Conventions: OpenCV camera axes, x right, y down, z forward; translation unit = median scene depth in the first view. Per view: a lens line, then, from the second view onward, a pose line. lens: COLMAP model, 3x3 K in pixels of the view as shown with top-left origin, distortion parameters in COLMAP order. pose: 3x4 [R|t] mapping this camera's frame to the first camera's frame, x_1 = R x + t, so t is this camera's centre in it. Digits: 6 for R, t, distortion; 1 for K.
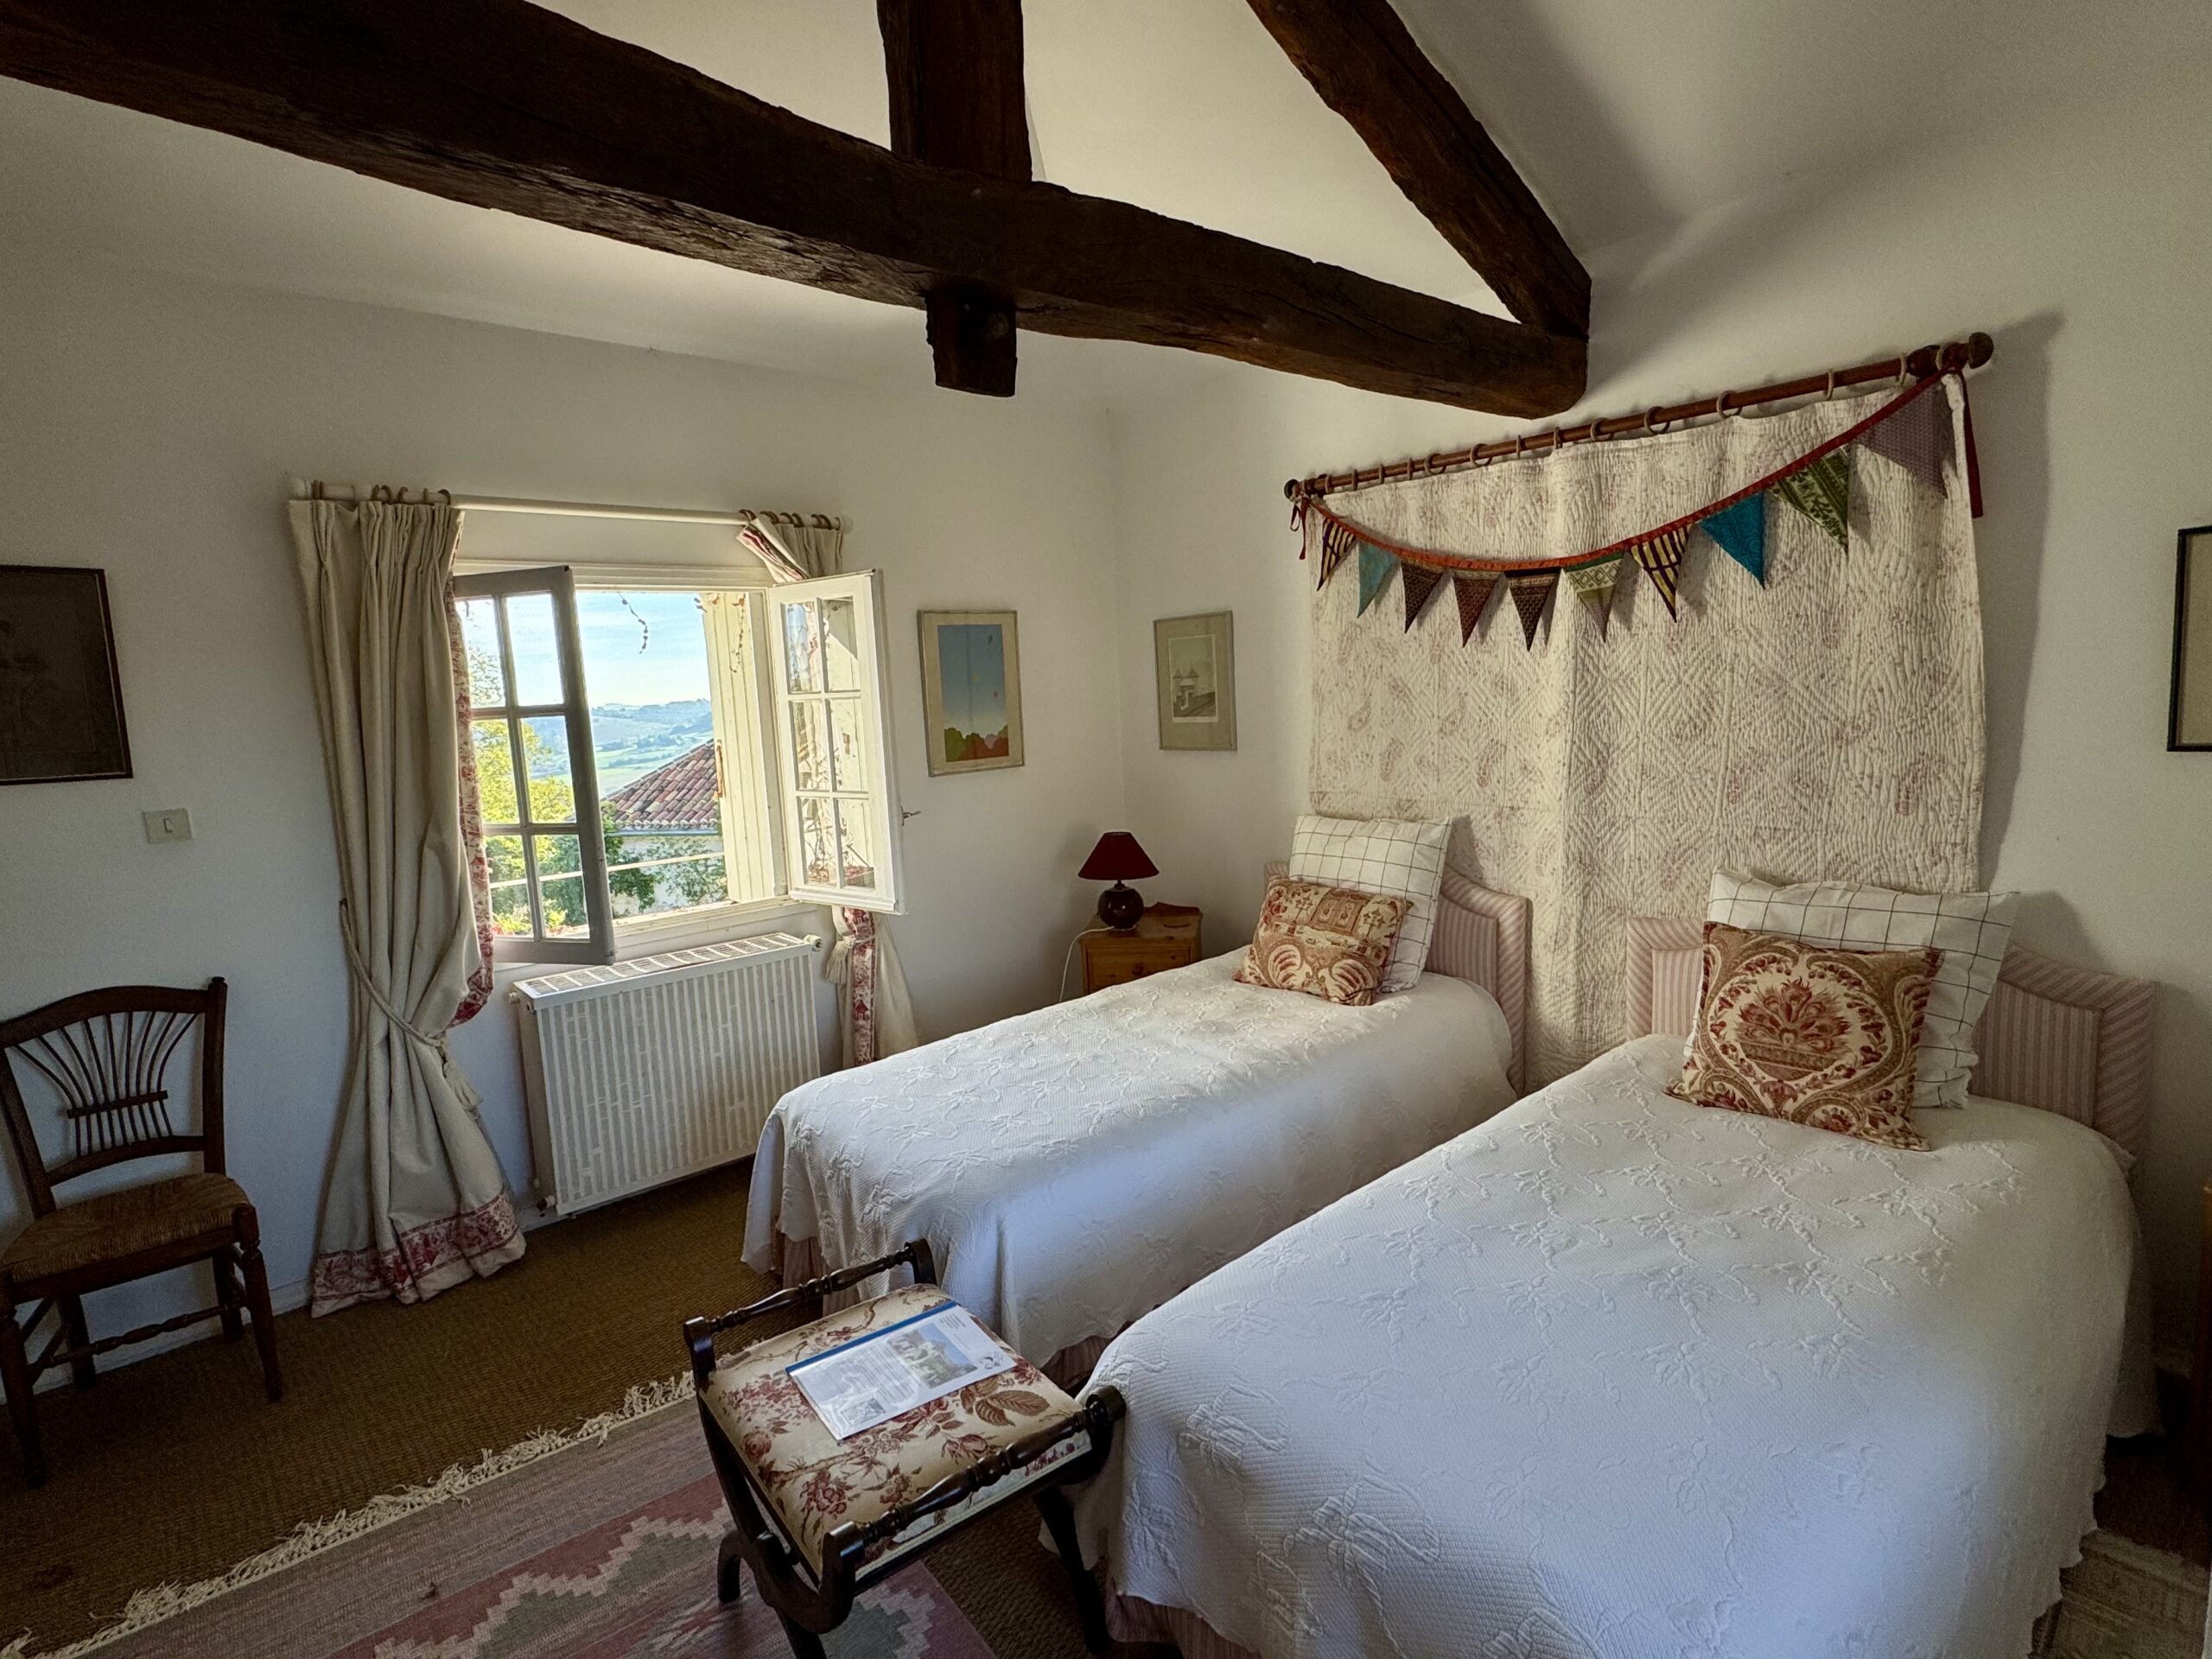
lens RADIAL K [[1036.5, 0, 1114.4], [0, 1036.5, 882.1], [0, 0, 1]] dist [-0.000844, -0.000152]
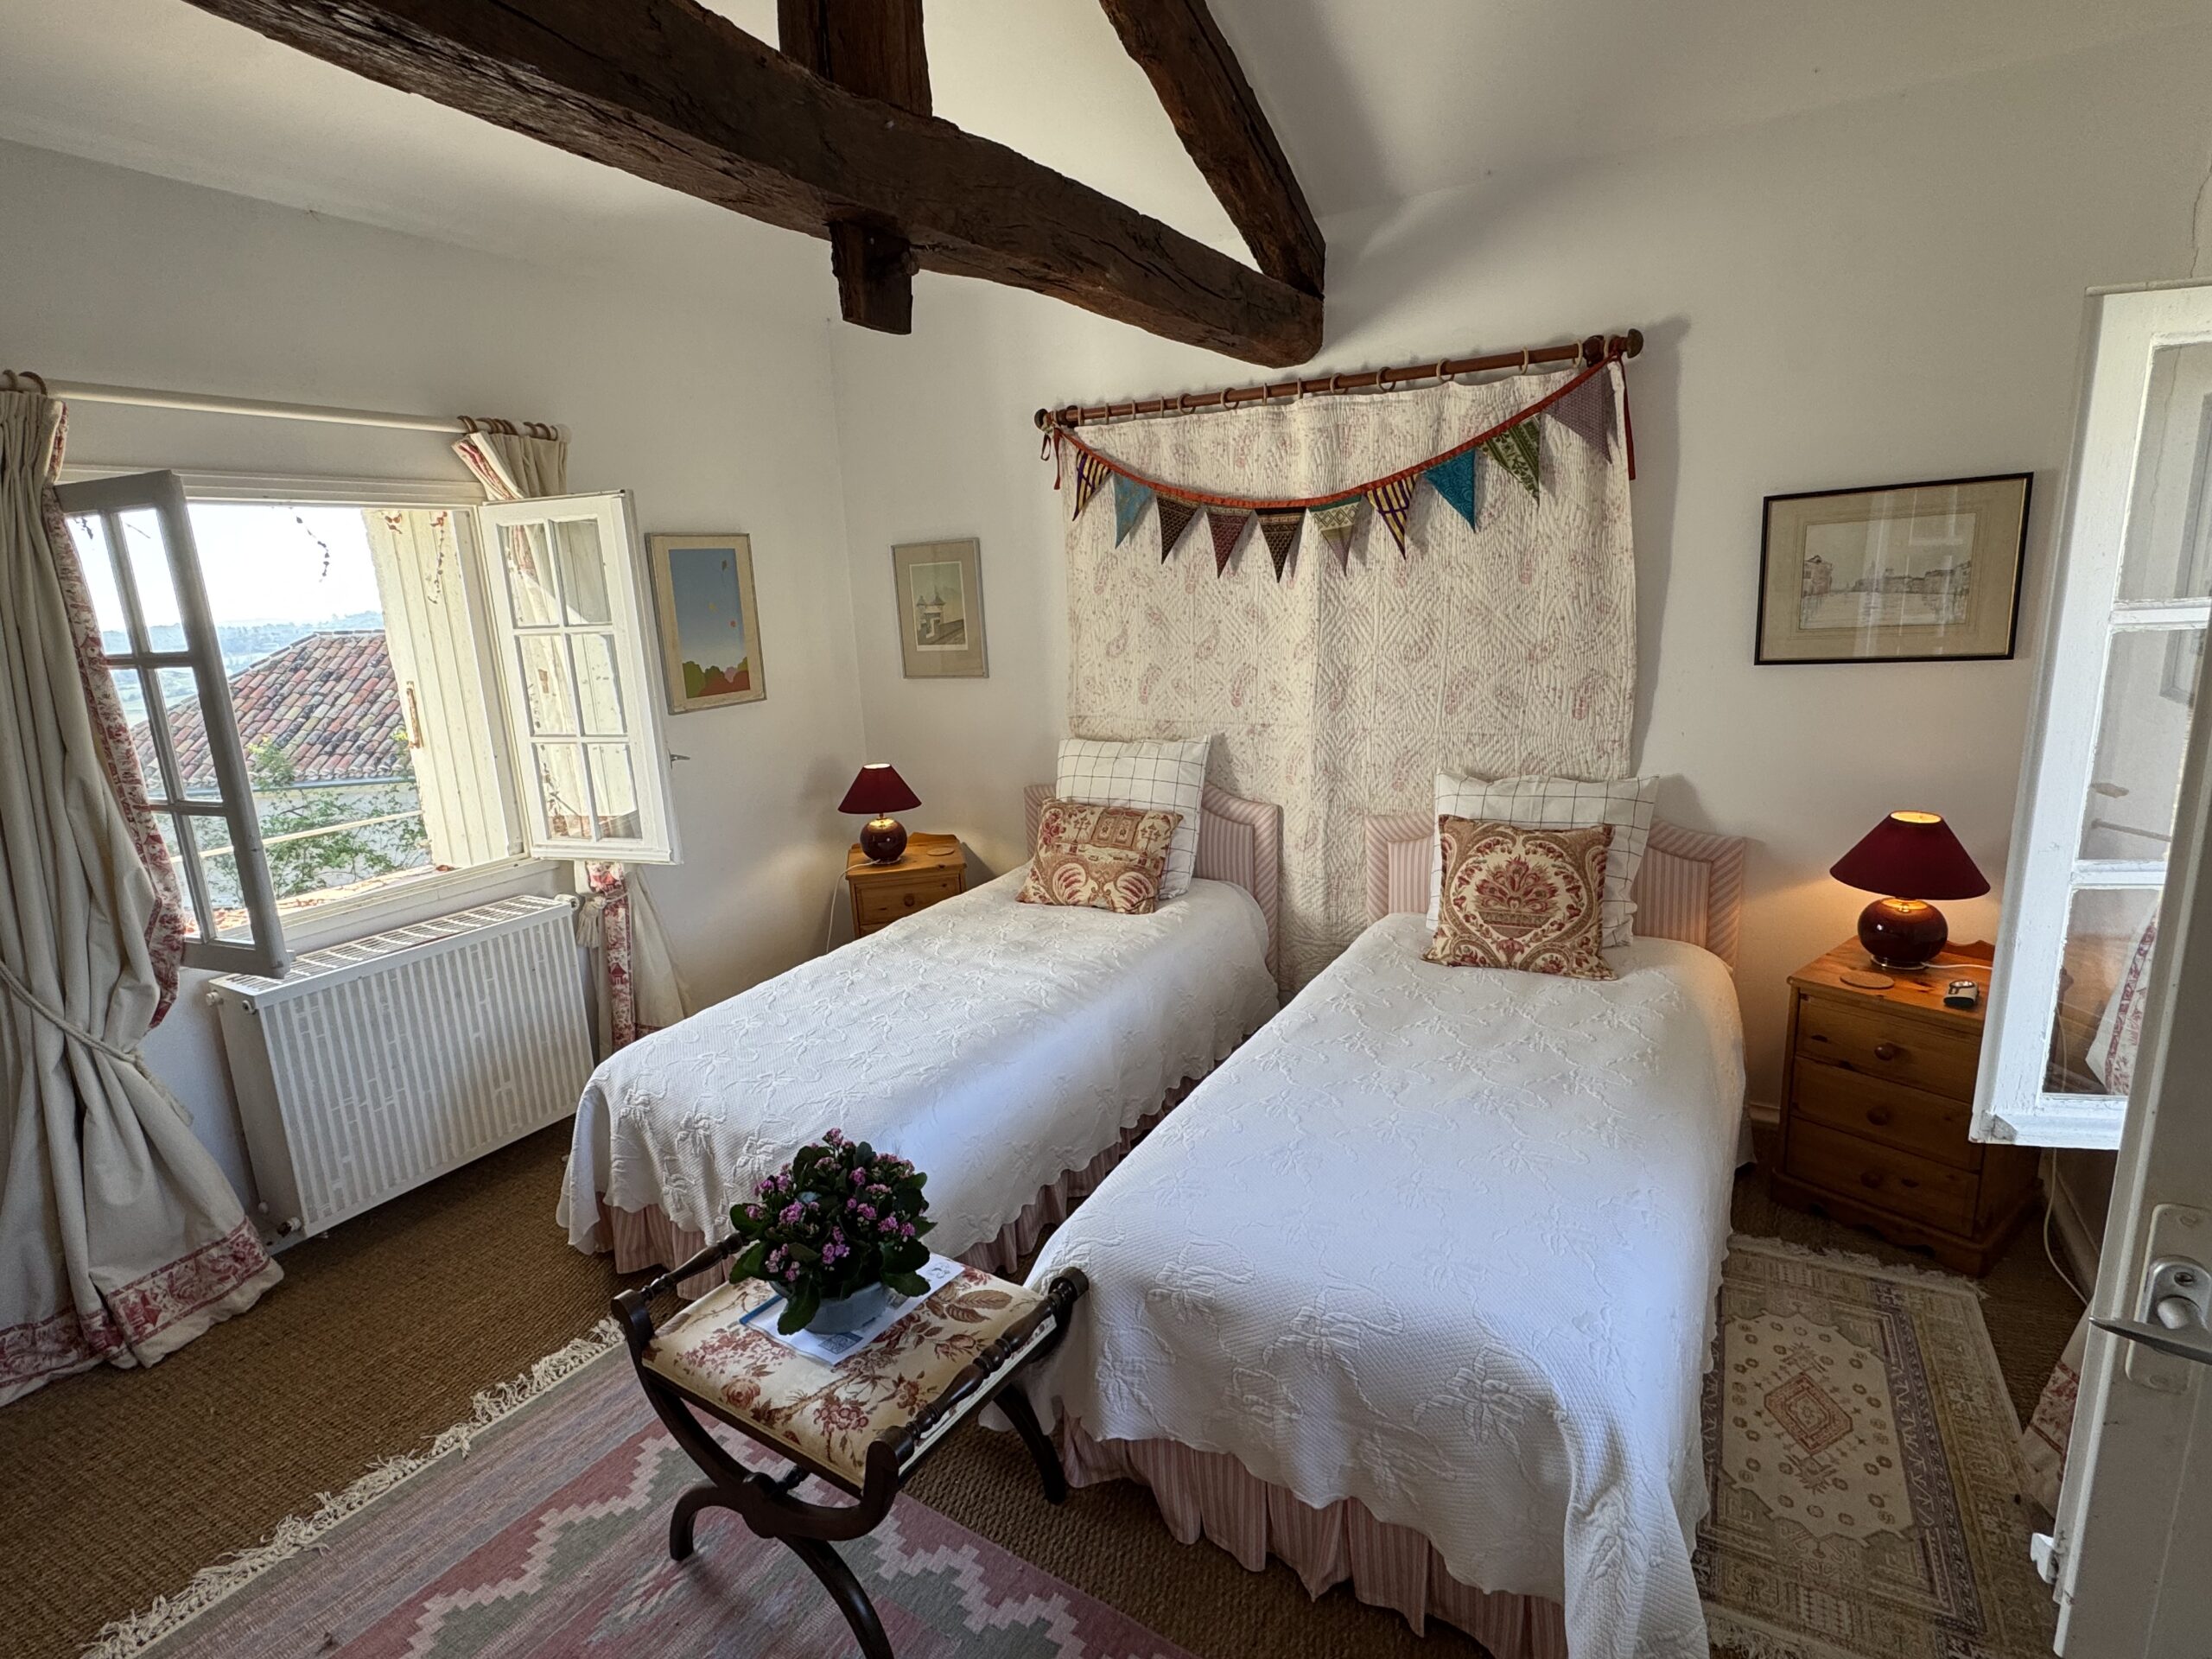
lens RADIAL K [[1036.5, 0, 1114.4], [0, 1036.5, 882.1], [0, 0, 1]] dist [-0.000844, -0.000152]
pose [[0.949011, -0.085345, 0.303472, -0.147330], [0.062696, 0.994523, 0.083625, -0.008050], [-0.308947, -0.060334, 0.949164, -0.024675]]
